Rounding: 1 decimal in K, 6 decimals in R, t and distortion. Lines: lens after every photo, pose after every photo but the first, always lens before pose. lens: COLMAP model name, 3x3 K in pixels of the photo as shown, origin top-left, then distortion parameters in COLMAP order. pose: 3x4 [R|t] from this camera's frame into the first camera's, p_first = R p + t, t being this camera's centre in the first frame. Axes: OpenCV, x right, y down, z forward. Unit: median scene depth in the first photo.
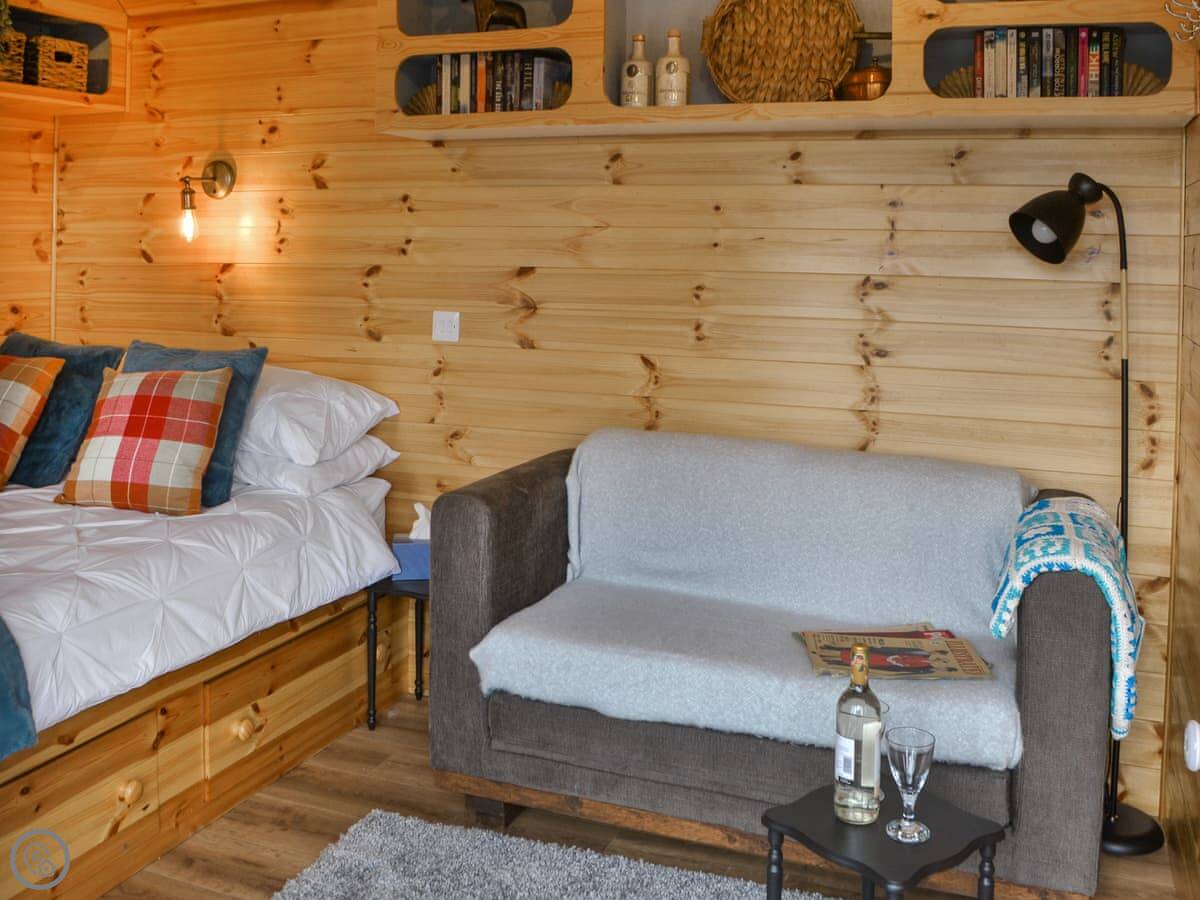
lens RADIAL K [[1173.7, 0, 599.0], [0, 1173.7, 323.6], [0, 0, 1]] dist [-0.121981, 0.009539]
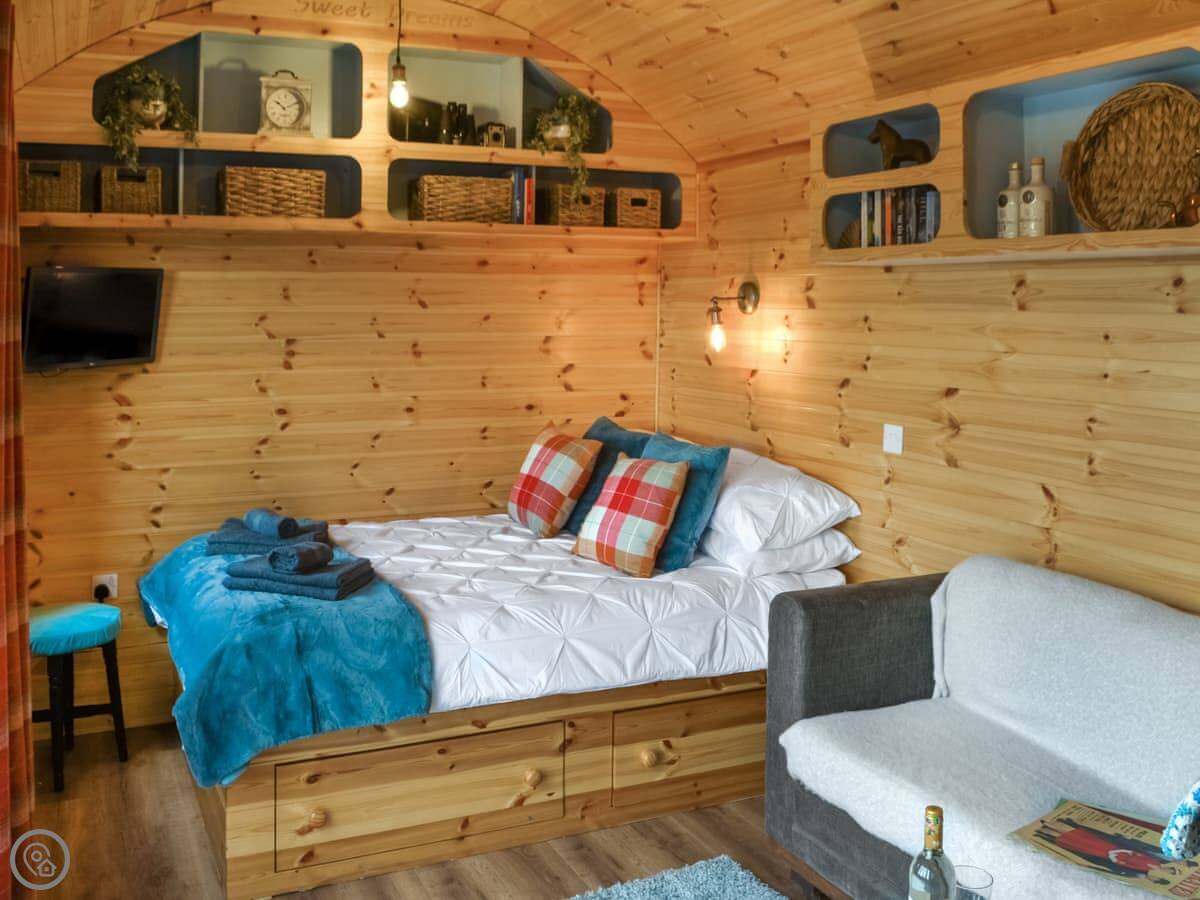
lens RADIAL K [[1173.7, 0, 599.0], [0, 1173.7, 323.6], [0, 0, 1]] dist [-0.121981, 0.009539]
pose [[0.700454, 0.010843, -0.713615, 0.466828], [-0.046326, 0.998467, -0.030301, -0.061893], [0.712193, 0.054283, 0.699882, 0.061877]]
